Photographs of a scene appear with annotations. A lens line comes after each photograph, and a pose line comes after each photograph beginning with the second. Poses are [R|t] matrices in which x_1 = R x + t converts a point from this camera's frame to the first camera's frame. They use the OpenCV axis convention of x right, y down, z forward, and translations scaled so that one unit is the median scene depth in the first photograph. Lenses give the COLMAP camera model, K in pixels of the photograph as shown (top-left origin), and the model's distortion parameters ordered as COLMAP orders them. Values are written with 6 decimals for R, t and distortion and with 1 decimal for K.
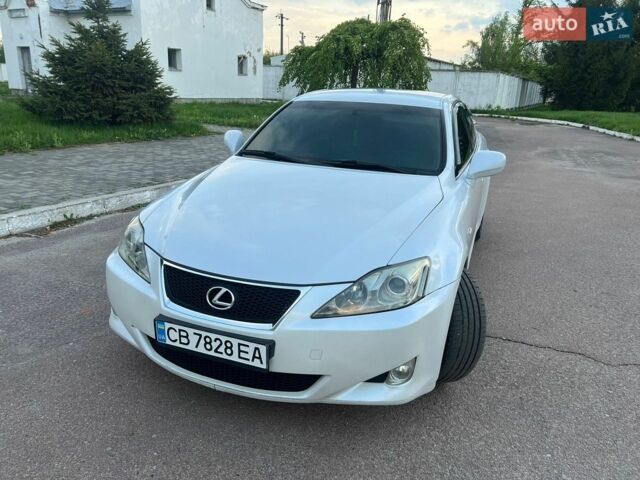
lens RADIAL K [[497.3, 0, 320.0], [0, 497.3, 240.0], [0, 0, 1]] dist [0.035860, -0.004626]
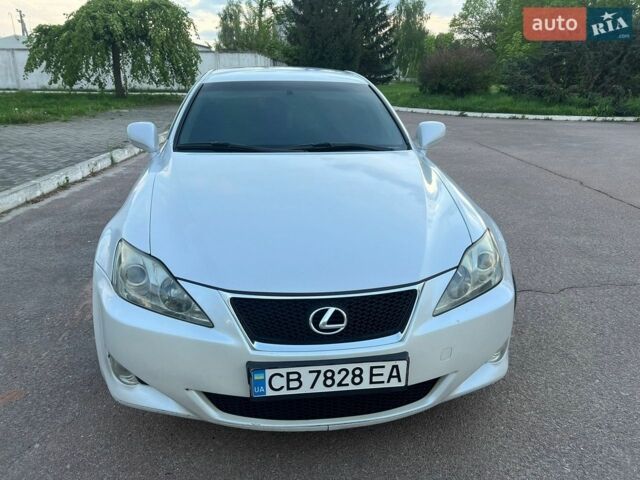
lens RADIAL K [[492.4, 0, 318.9], [0, 492.4, 235.7], [0, 0, 1]] dist [0.032555, -0.003680]
pose [[0.882336, -0.183505, 0.433368, -0.522137], [0.171774, 0.982892, 0.066463, -0.074935], [-0.438151, 0.015799, 0.898763, 0.267474]]
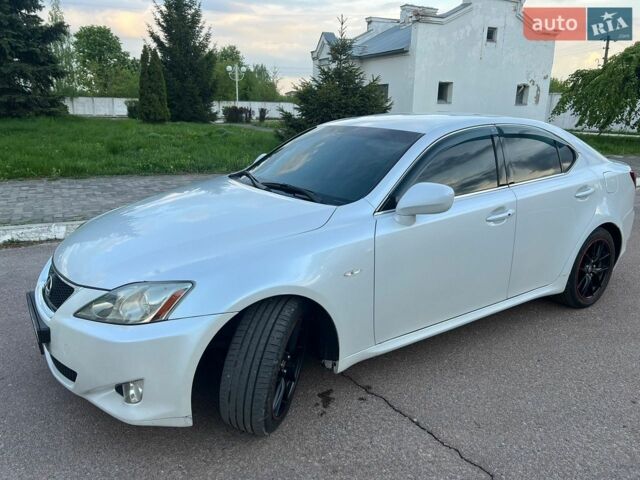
lens RADIAL K [[499.0, 0, 315.8], [0, 499.0, 234.3], [0, 0, 1]] dist [0.023771, -0.014800]
pose [[0.813876, 0.113936, -0.569758, 0.967038], [-0.154969, 0.987631, -0.023868, -0.070645], [0.559991, 0.107721, 0.821466, 0.348441]]
